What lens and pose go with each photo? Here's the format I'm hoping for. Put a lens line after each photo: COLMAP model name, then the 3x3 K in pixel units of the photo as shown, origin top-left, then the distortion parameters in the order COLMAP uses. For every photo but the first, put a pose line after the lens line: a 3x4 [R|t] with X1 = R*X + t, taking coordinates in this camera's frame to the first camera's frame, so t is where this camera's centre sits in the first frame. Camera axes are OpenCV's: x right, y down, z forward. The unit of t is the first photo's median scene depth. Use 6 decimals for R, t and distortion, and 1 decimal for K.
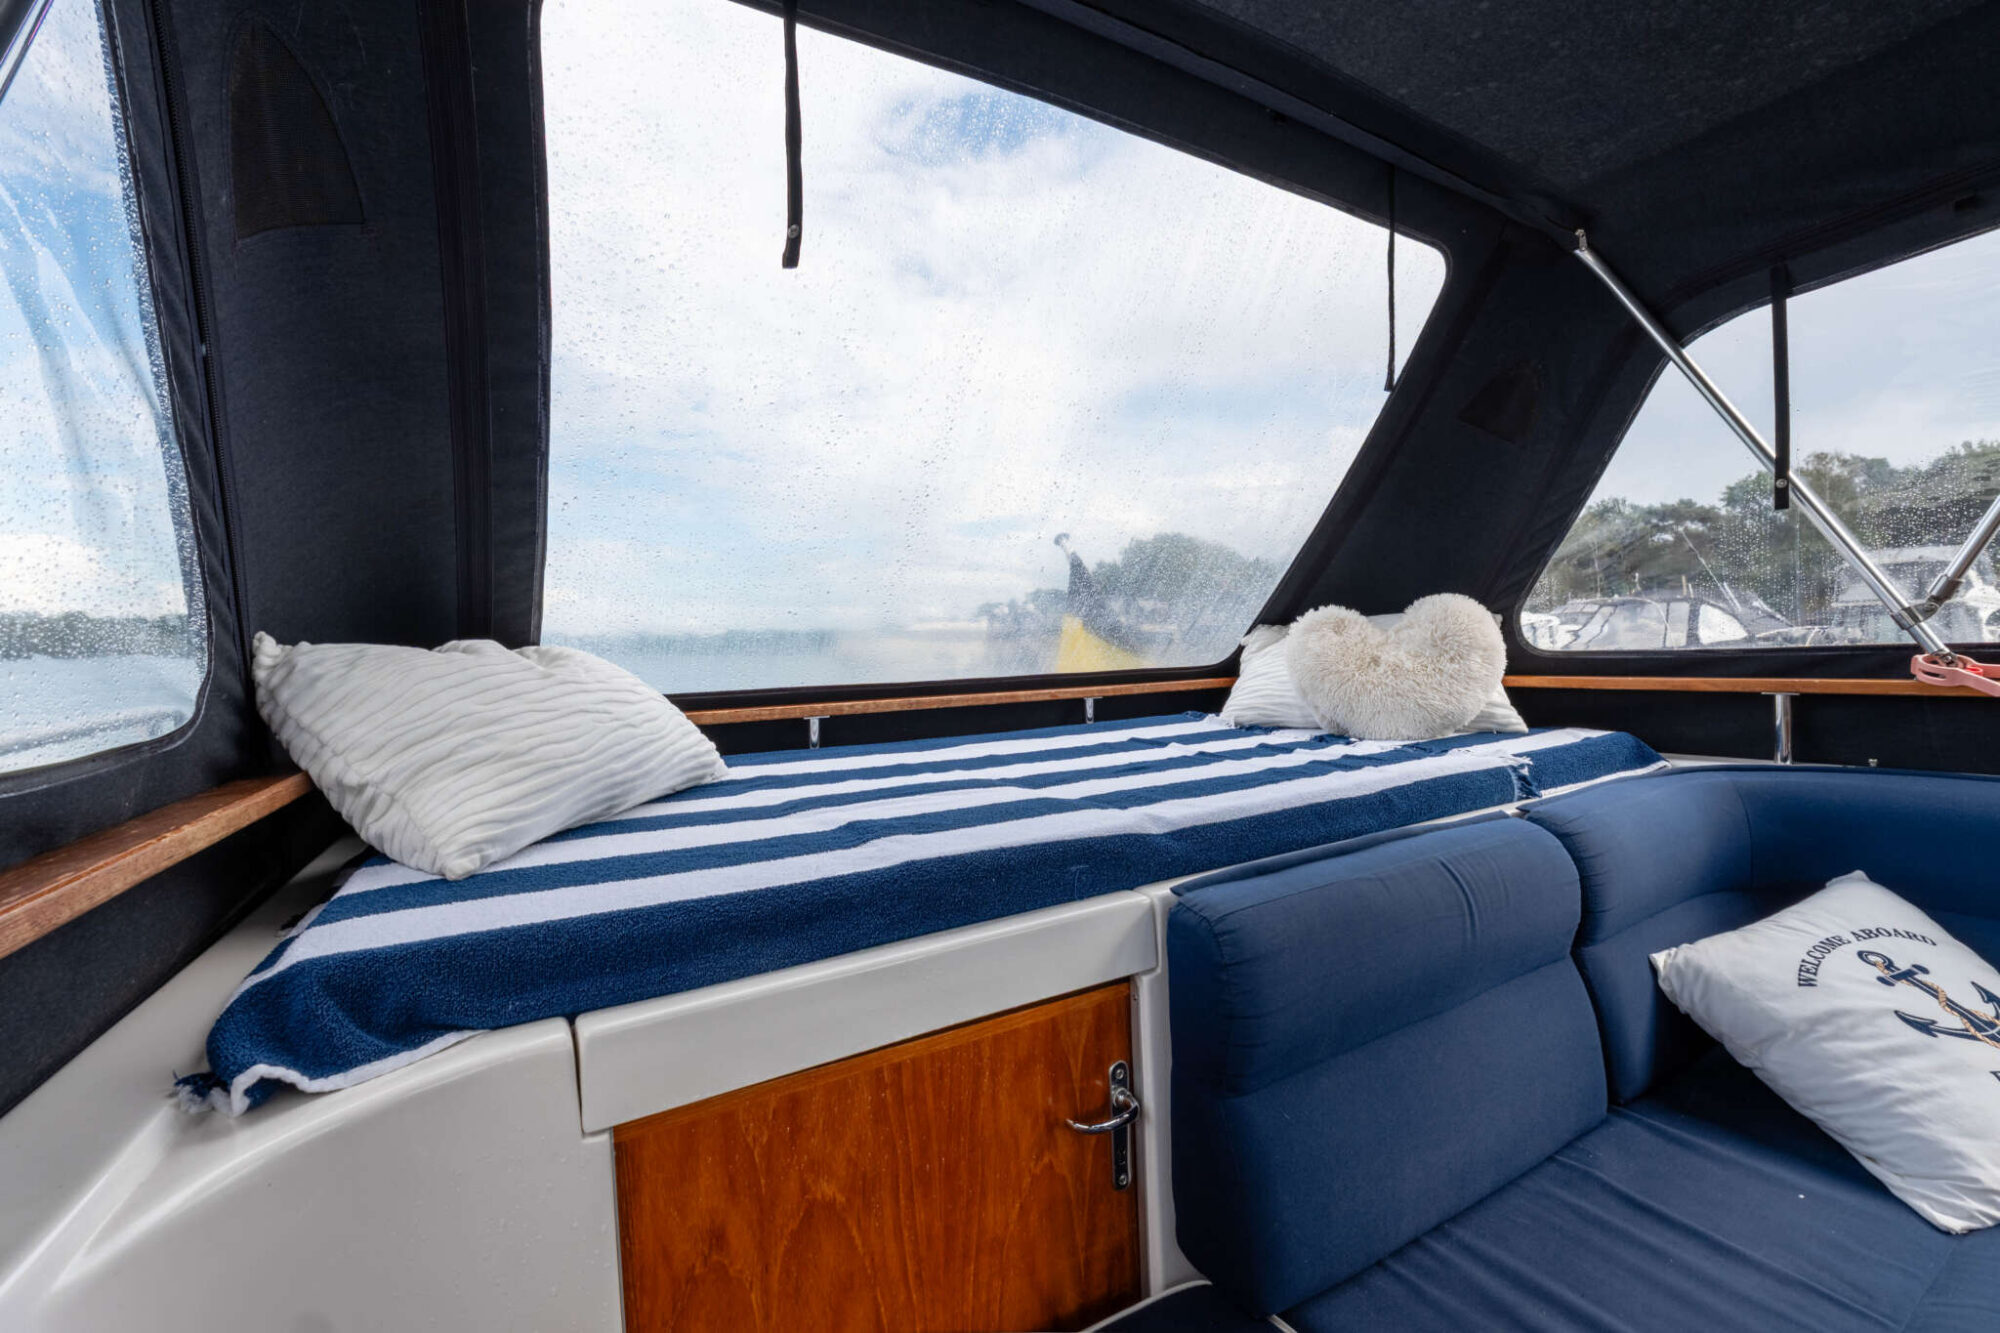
lens RADIAL K [[862.0, 0, 999.3], [0, 862.0, 662.6], [0, 0, 1]] dist [-0.003889, -0.000965]
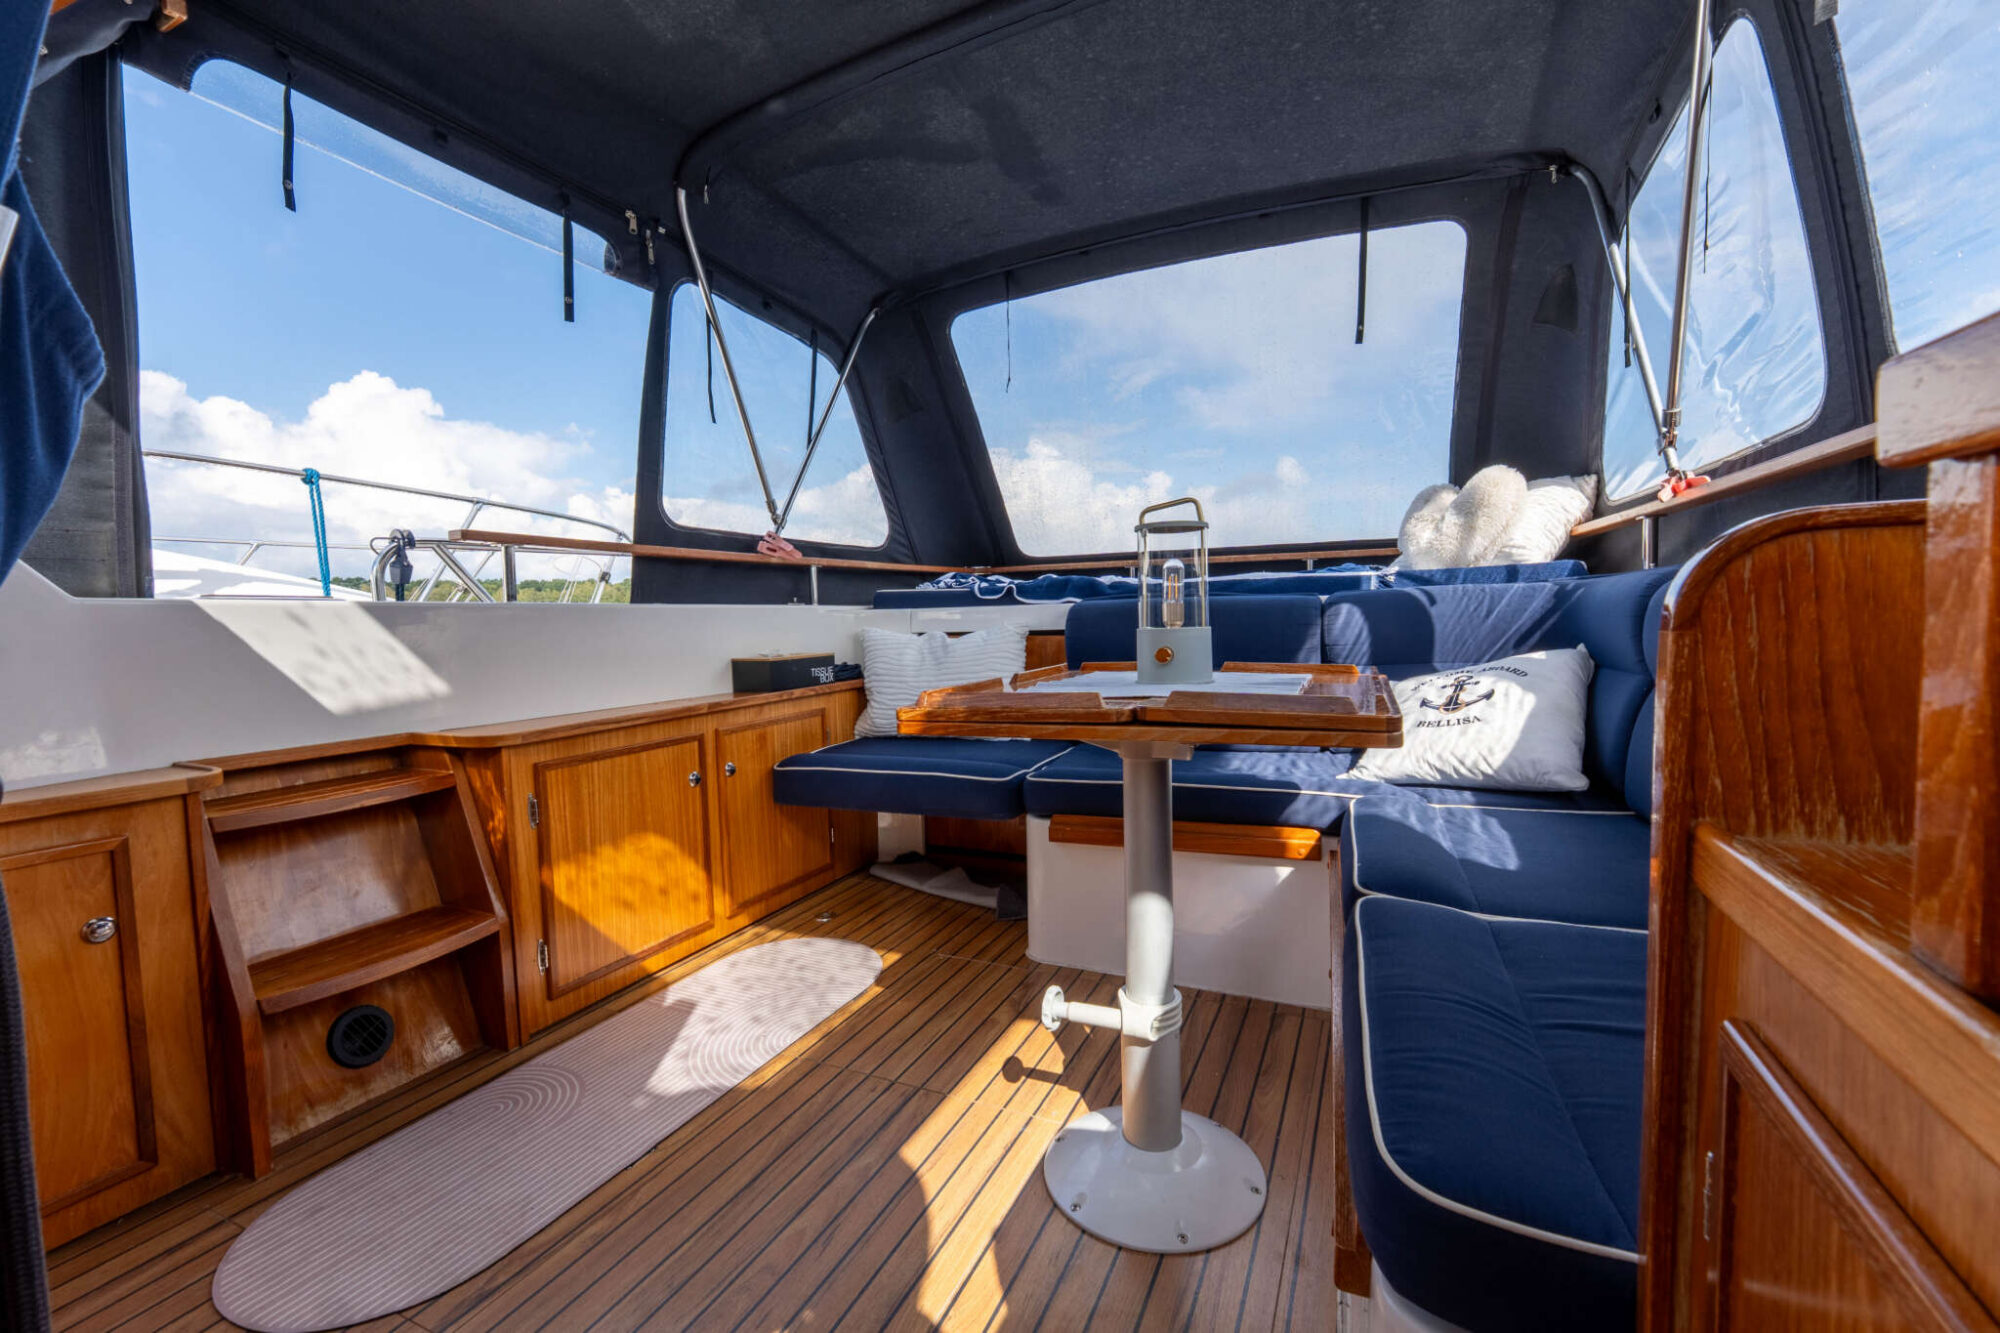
lens RADIAL K [[846.0, 0, 1000.0], [0, 846.0, 665.6], [0, 0, 1]] dist [-0.002550, -0.000868]
pose [[0.566271, 0.065976, -0.821574, 1.934729], [-0.014756, 0.997443, 0.069928, 0.244684], [0.824087, -0.027476, 0.565796, -0.613142]]
